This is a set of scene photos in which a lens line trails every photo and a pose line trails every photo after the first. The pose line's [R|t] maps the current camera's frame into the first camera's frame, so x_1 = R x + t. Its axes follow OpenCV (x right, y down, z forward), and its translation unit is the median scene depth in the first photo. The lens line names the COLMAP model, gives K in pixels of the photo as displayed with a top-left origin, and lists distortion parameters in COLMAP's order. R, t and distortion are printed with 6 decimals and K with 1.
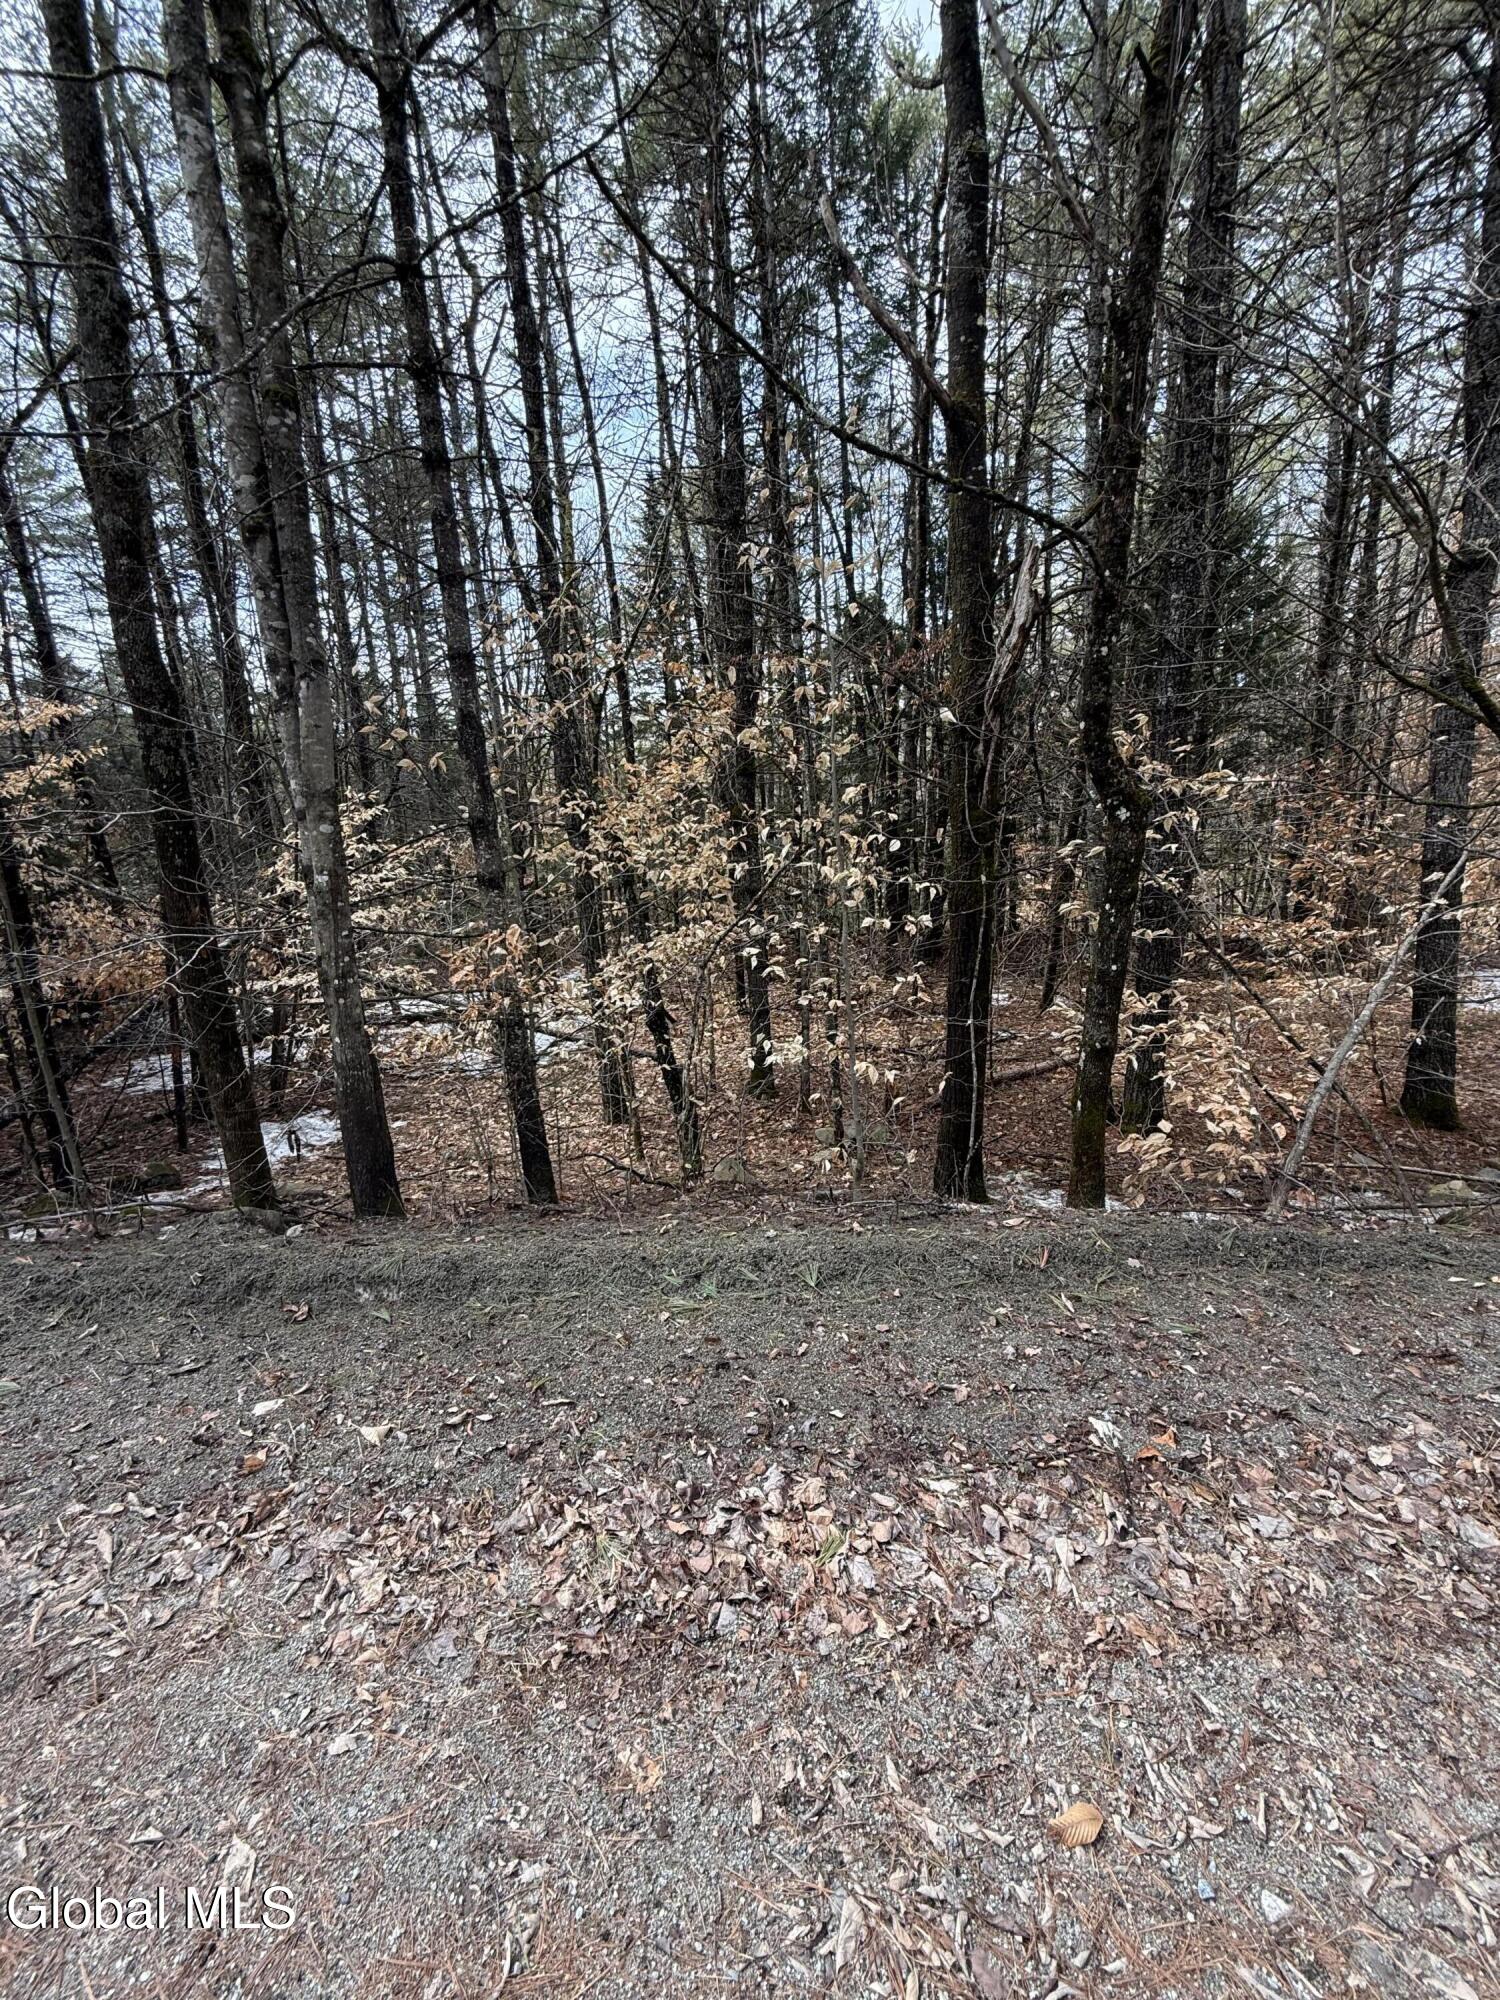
lens RADIAL K [[787.0, 0, 750.0], [0, 787.0, 1000.0], [0, 0, 1]] dist [-0.001132, 0.000232]
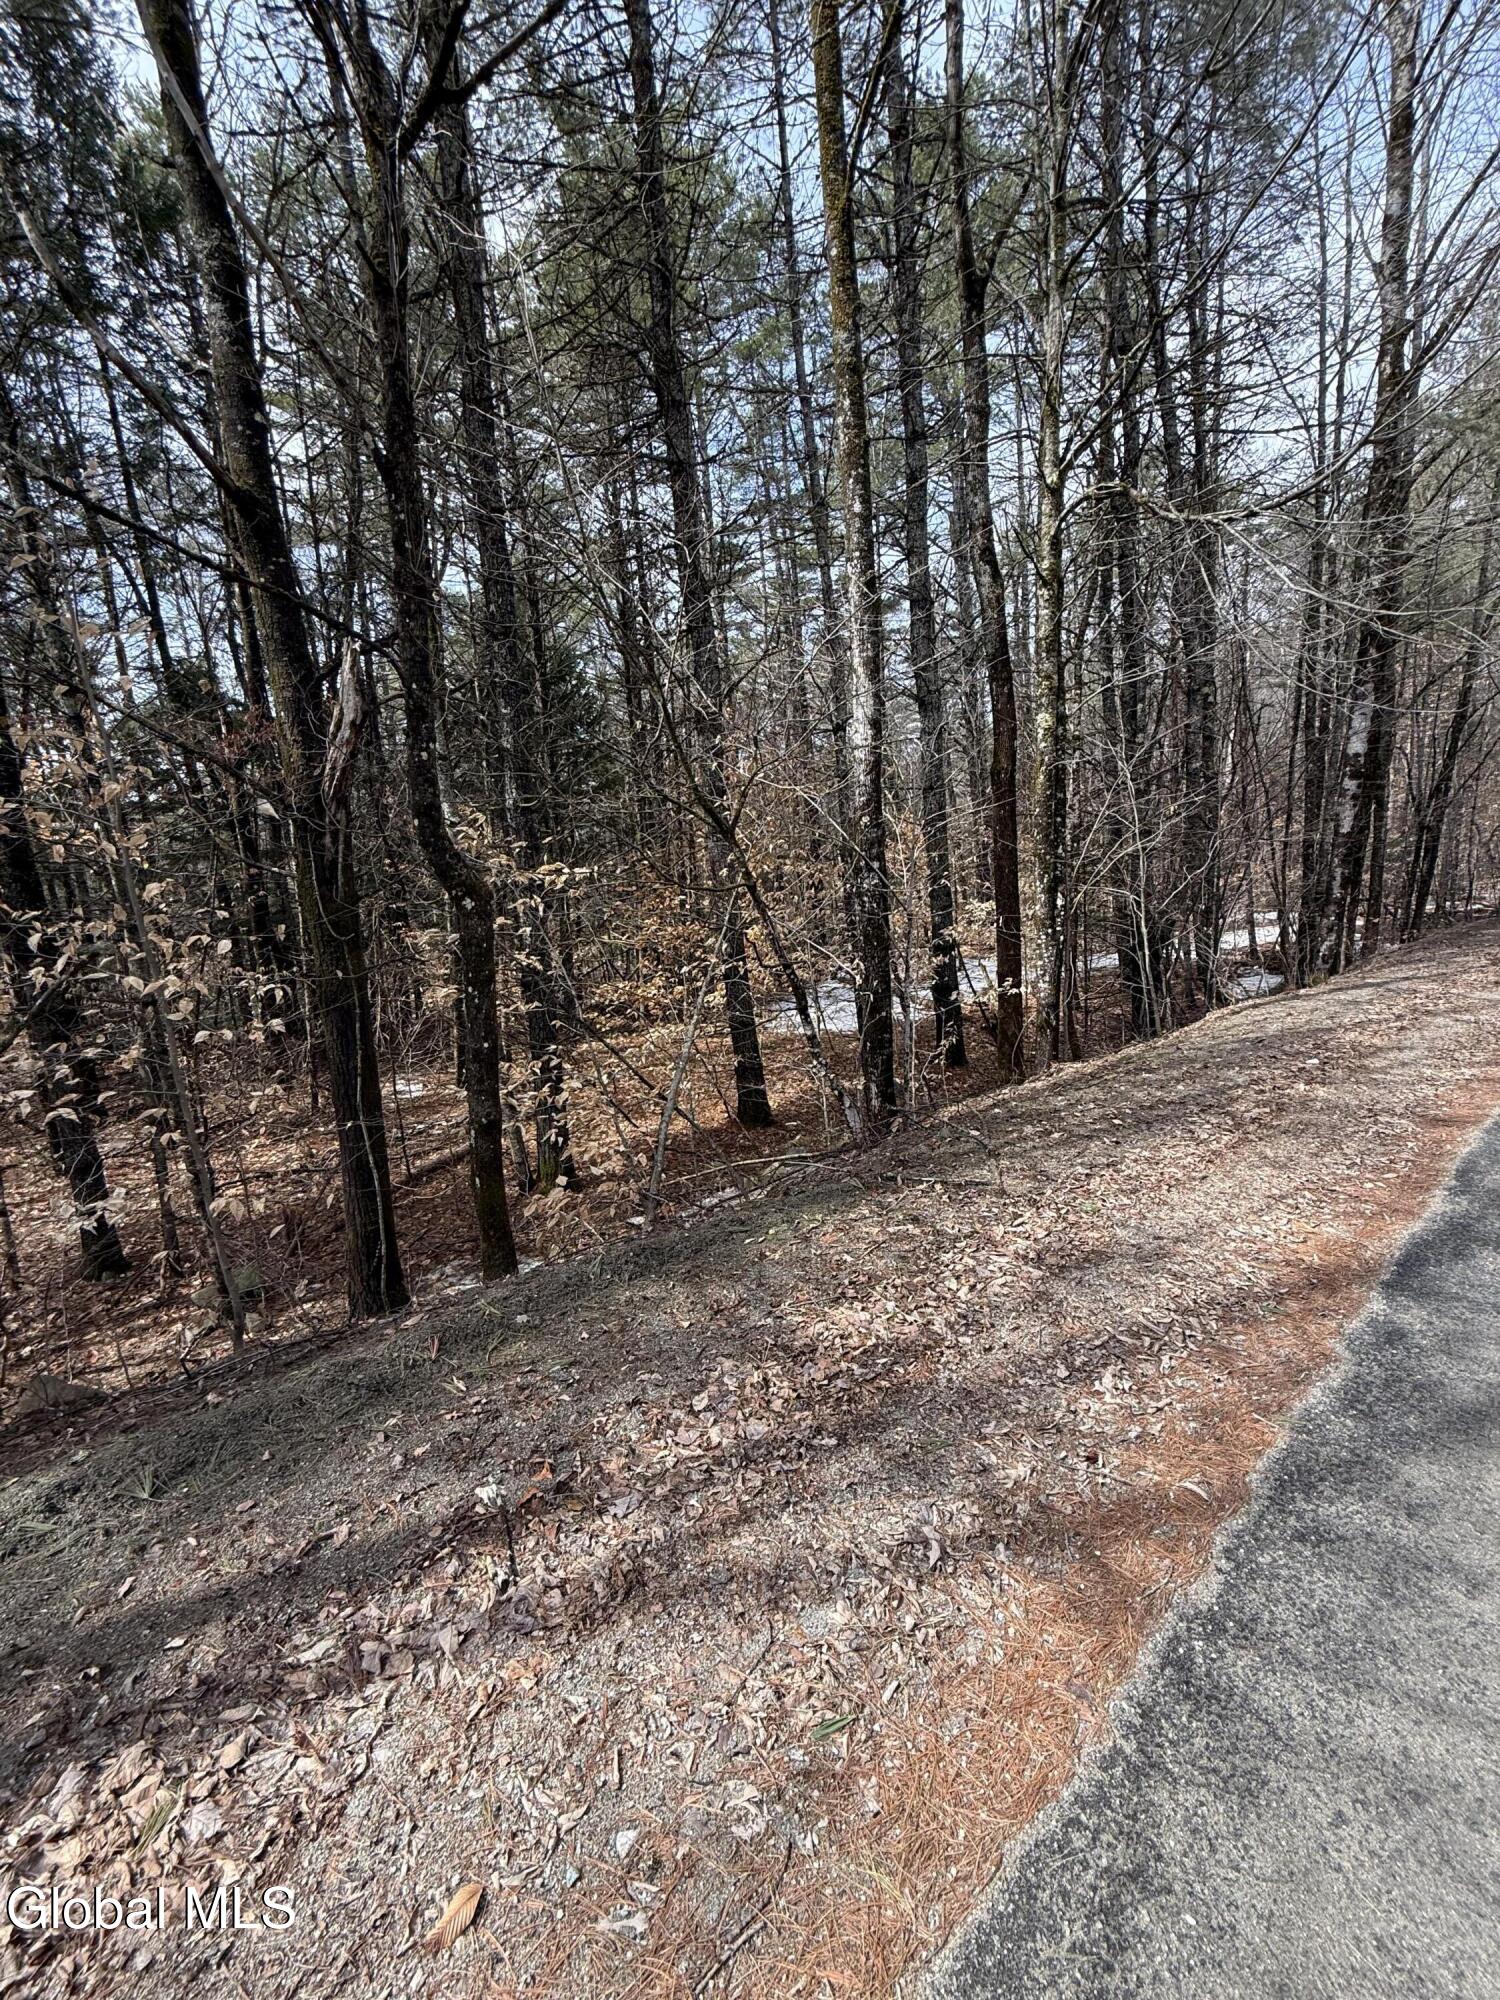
lens RADIAL K [[787.0, 0, 750.0], [0, 787.0, 1000.0], [0, 0, 1]] dist [-0.001132, 0.000232]
pose [[0.752778, -0.111986, 0.648679, 0.100158], [0.179686, 0.982957, -0.038827, 0.008435], [-0.633275, 0.145787, 0.760071, -0.089339]]
